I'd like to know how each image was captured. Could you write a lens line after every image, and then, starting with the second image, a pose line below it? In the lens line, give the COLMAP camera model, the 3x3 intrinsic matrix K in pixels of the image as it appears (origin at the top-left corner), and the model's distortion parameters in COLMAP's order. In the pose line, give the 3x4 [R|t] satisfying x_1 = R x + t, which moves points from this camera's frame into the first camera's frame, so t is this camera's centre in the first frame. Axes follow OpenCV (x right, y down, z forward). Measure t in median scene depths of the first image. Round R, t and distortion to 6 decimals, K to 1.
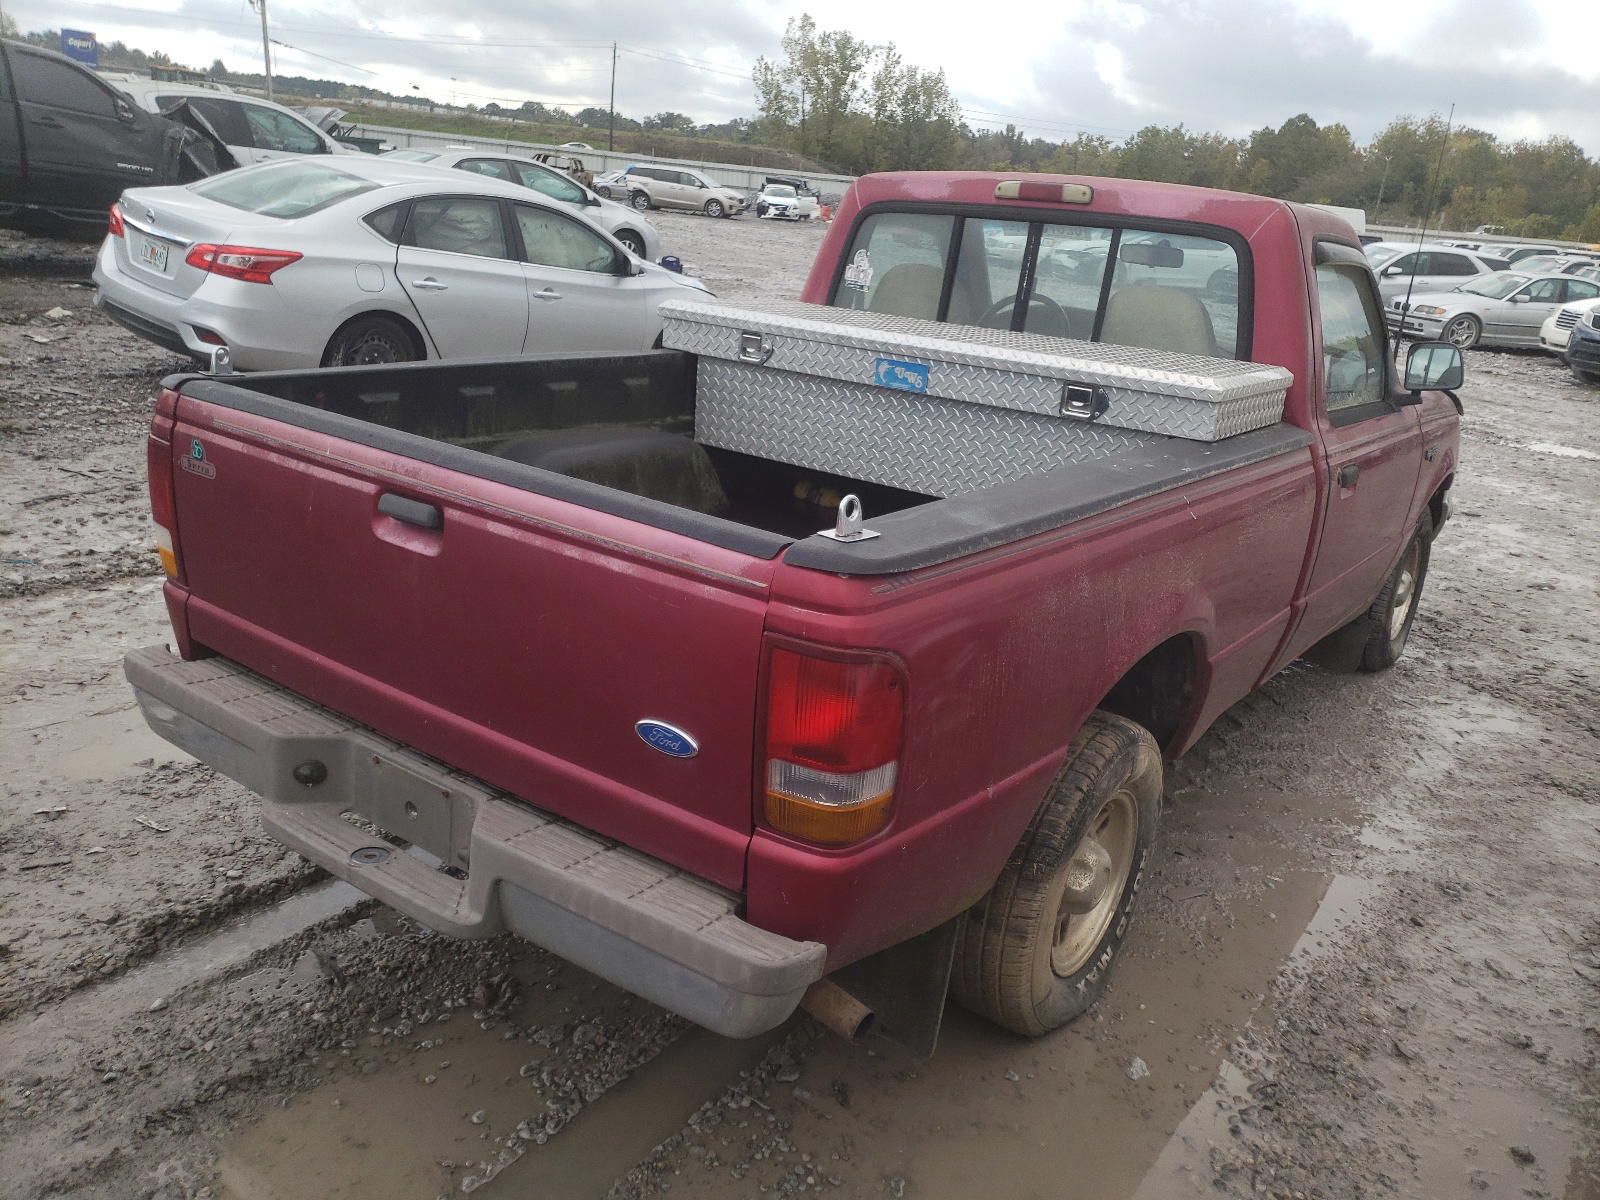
lens RADIAL K [[1263.6, 0, 800.0], [0, 1263.6, 600.0], [0, 0, 1]] dist [0.078325, -0.086889]
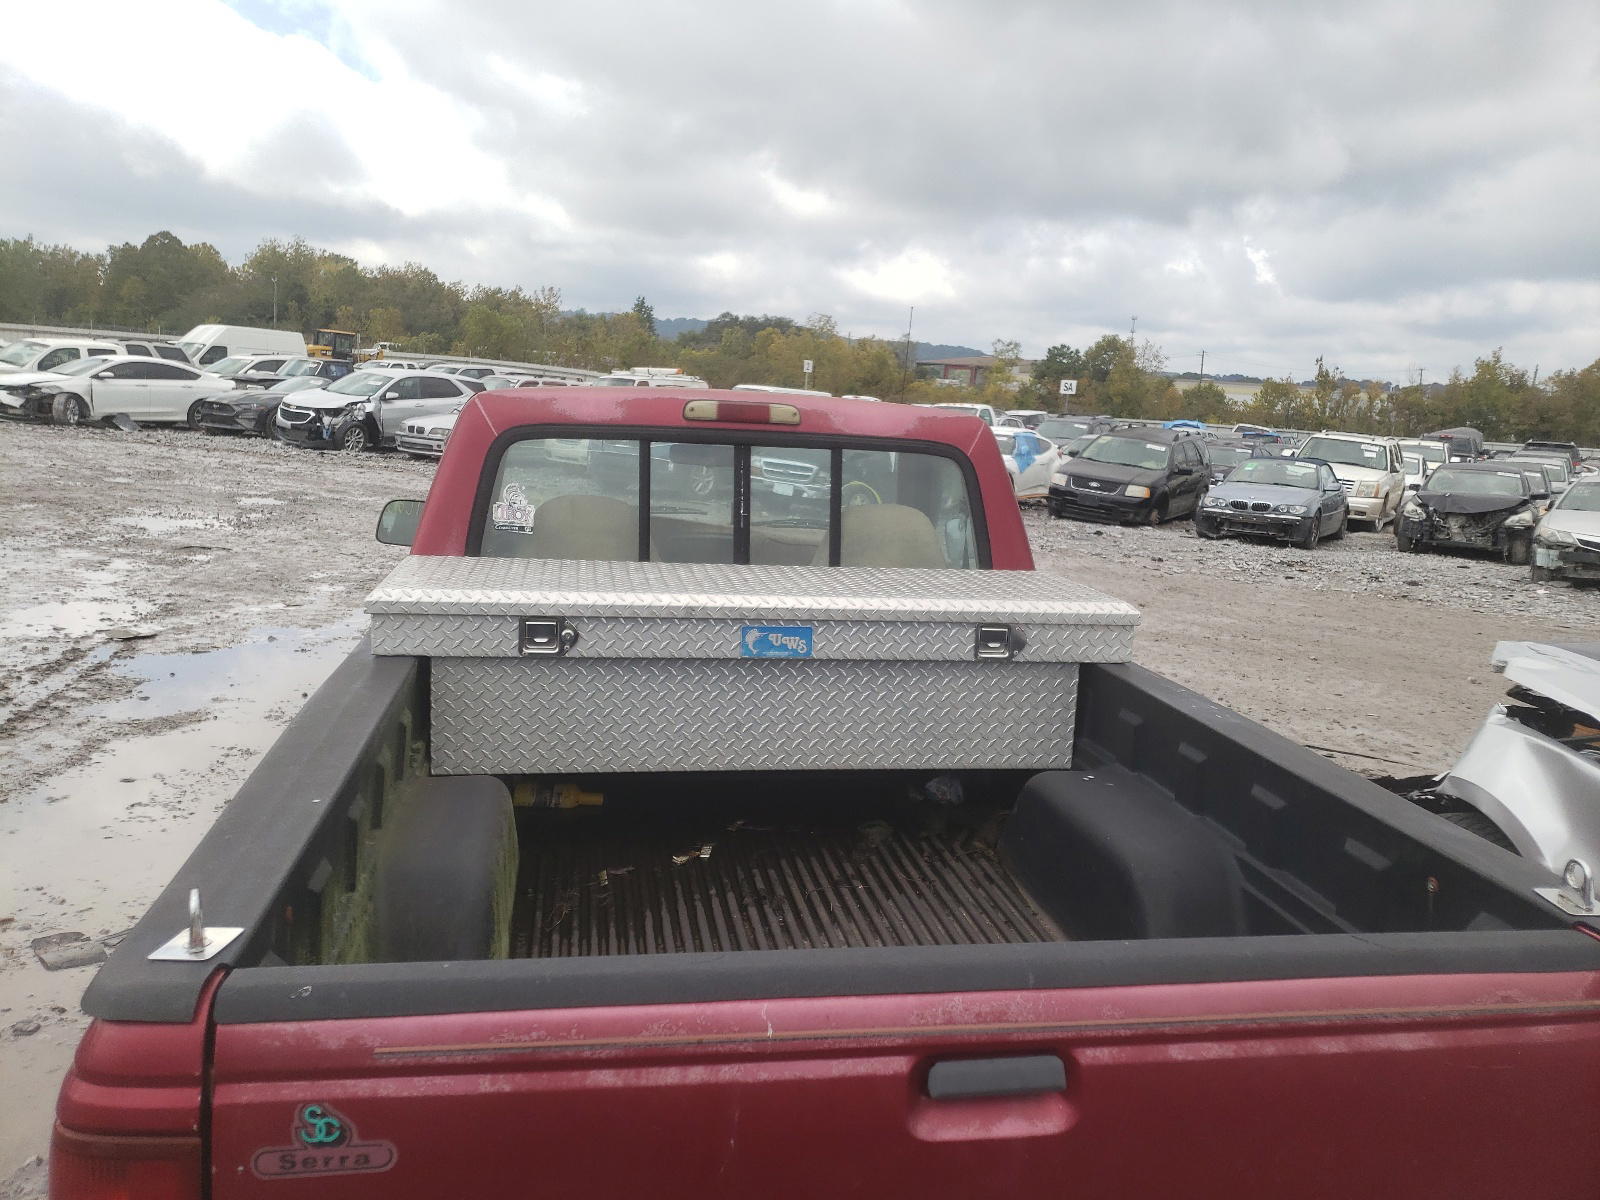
lens RADIAL K [[1263.6, 0, 800.0], [0, 1263.6, 600.0], [0, 0, 1]] dist [0.078325, -0.086889]
pose [[0.683682, -0.166417, 0.710552, -0.462098], [0.223896, 0.974529, 0.012814, -0.193935], [-0.694586, 0.150329, 0.703528, 0.354813]]
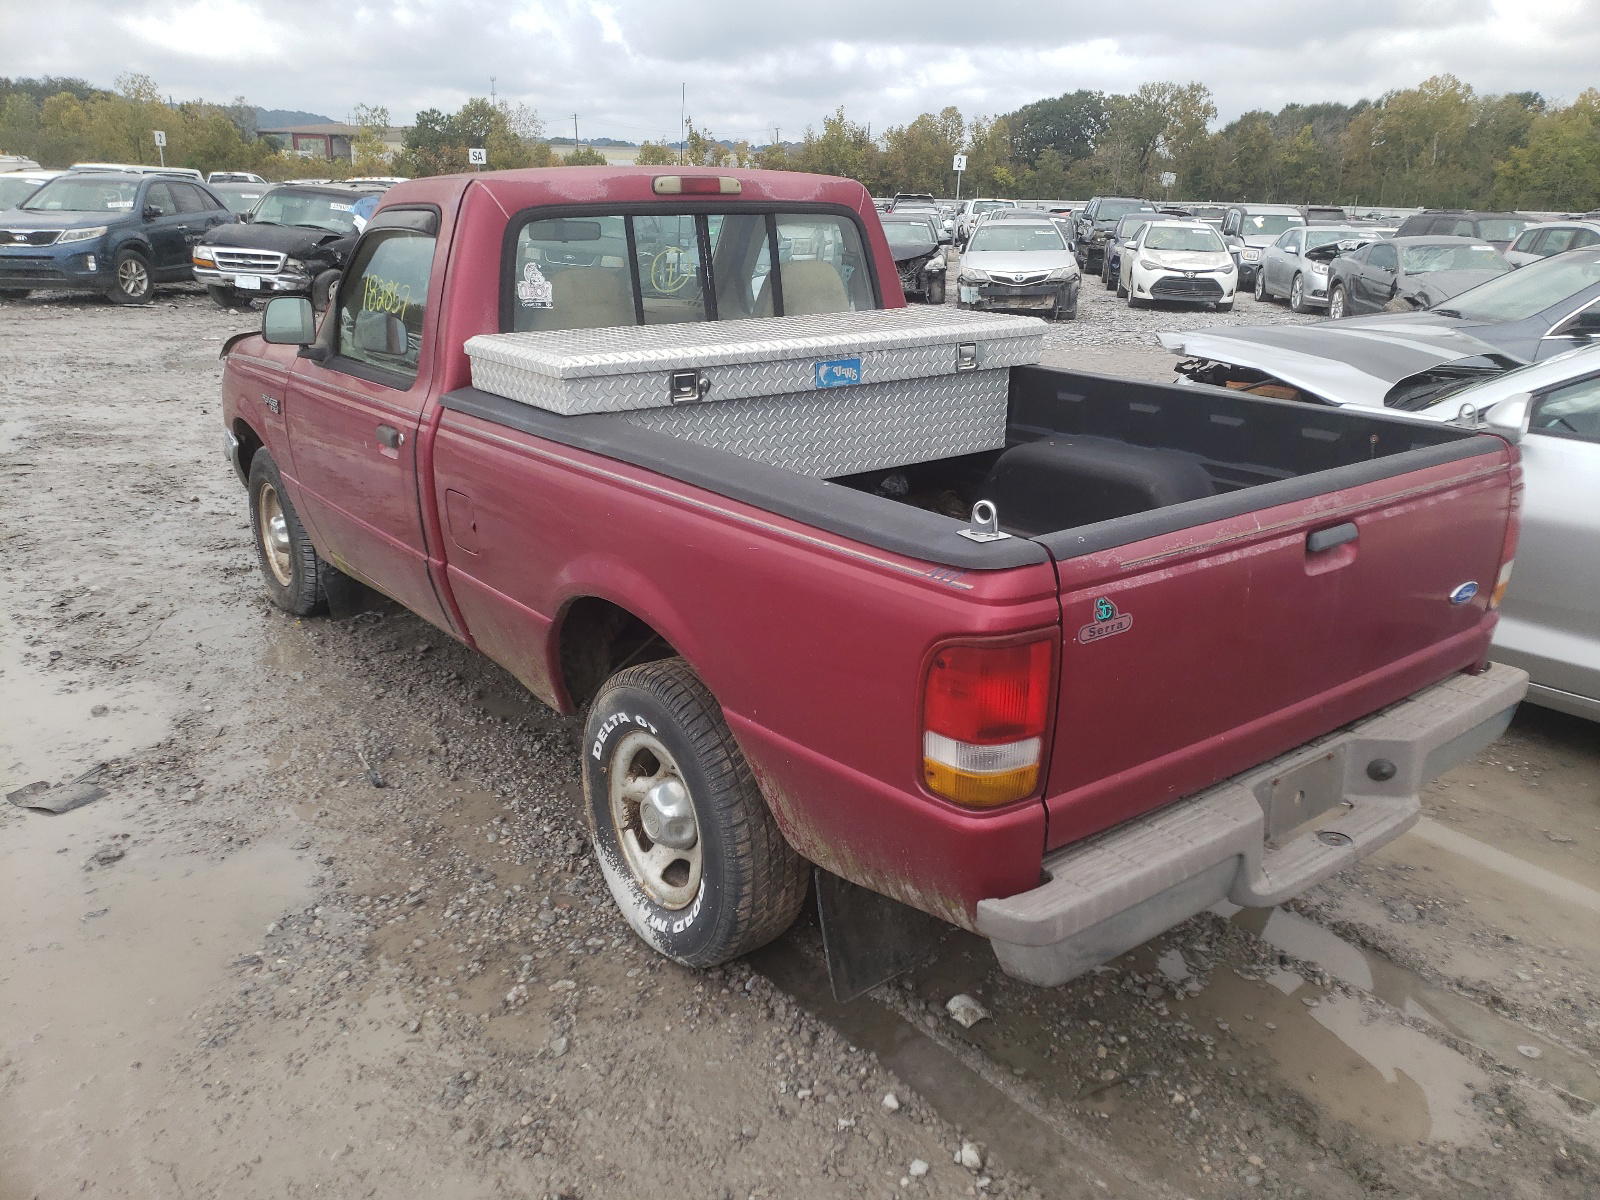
lens RADIAL K [[1321.7, 0, 817.8], [0, 1321.7, 588.8], [0, 0, 1]] dist [0.044500, -0.050186]
pose [[0.248702, -0.360962, 0.898807, -0.908839], [0.301072, 0.910804, 0.282473, -0.303416], [-0.920599, 0.200354, 0.335194, 0.617453]]
